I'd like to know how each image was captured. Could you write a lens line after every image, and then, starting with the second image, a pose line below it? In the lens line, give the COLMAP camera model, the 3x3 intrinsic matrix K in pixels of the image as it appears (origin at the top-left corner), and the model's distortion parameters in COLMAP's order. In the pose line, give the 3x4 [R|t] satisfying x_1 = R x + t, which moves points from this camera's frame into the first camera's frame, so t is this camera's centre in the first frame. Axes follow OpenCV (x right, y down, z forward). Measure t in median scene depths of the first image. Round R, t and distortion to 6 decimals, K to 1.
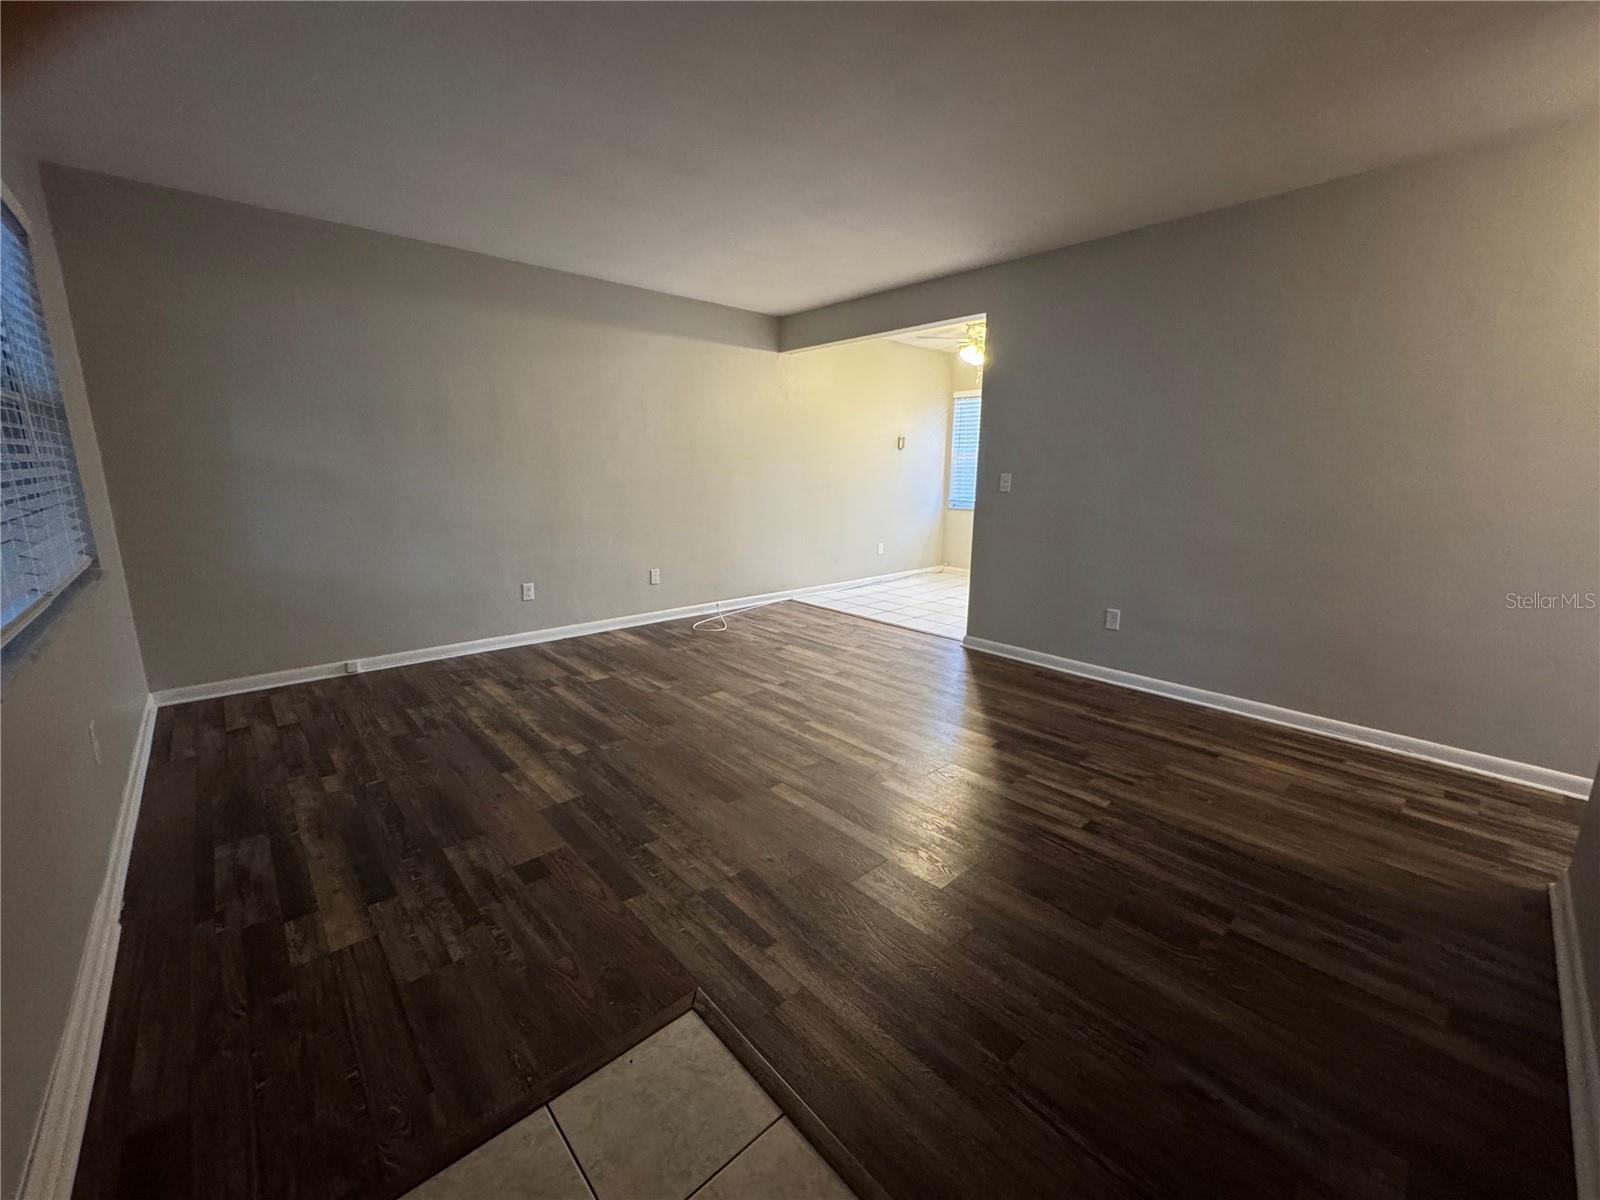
lens RADIAL K [[645.7, 0, 800.0], [0, 645.7, 600.0], [0, 0, 1]] dist [-0.002636, -0.000286]
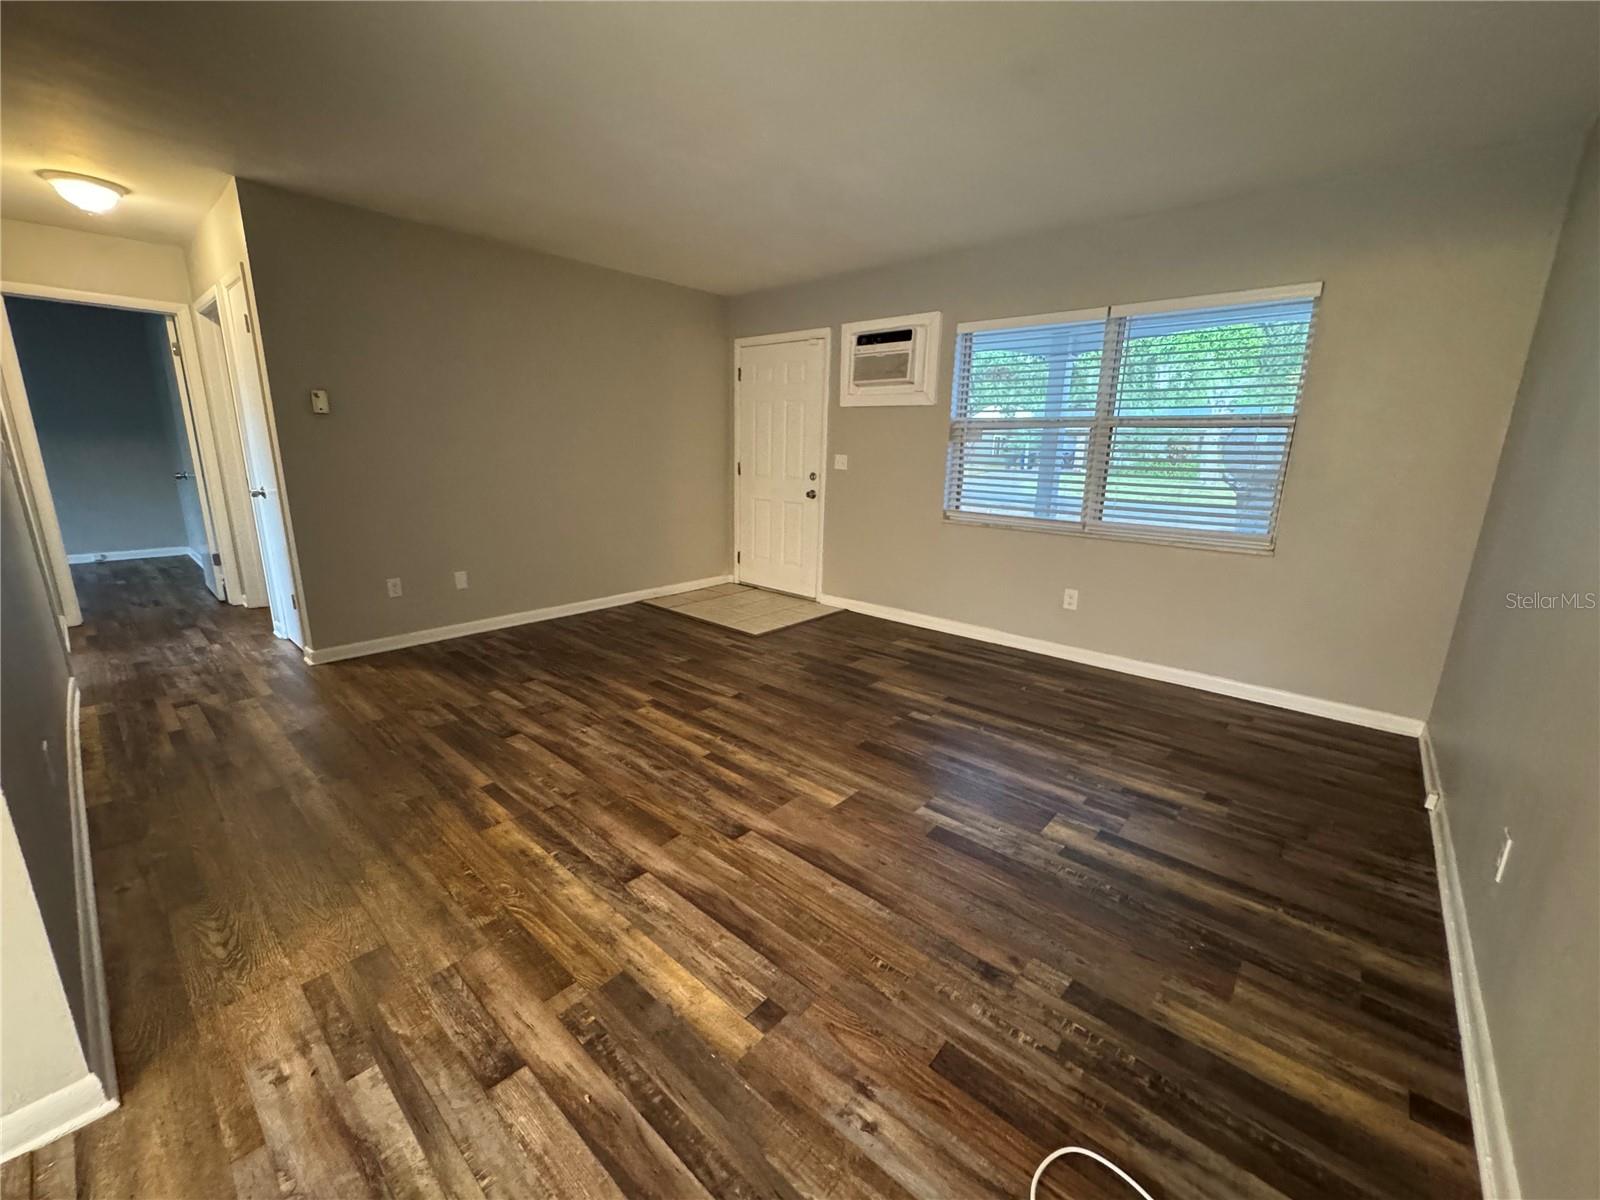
lens RADIAL K [[645.7, 0, 800.0], [0, 645.7, 600.0], [0, 0, 1]] dist [-0.002636, -0.000286]
pose [[-0.993105, -0.001465, -0.117219, -0.012072], [-0.051591, 0.903346, 0.425799, -0.368257], [0.105266, 0.428911, -0.897193, 1.693320]]
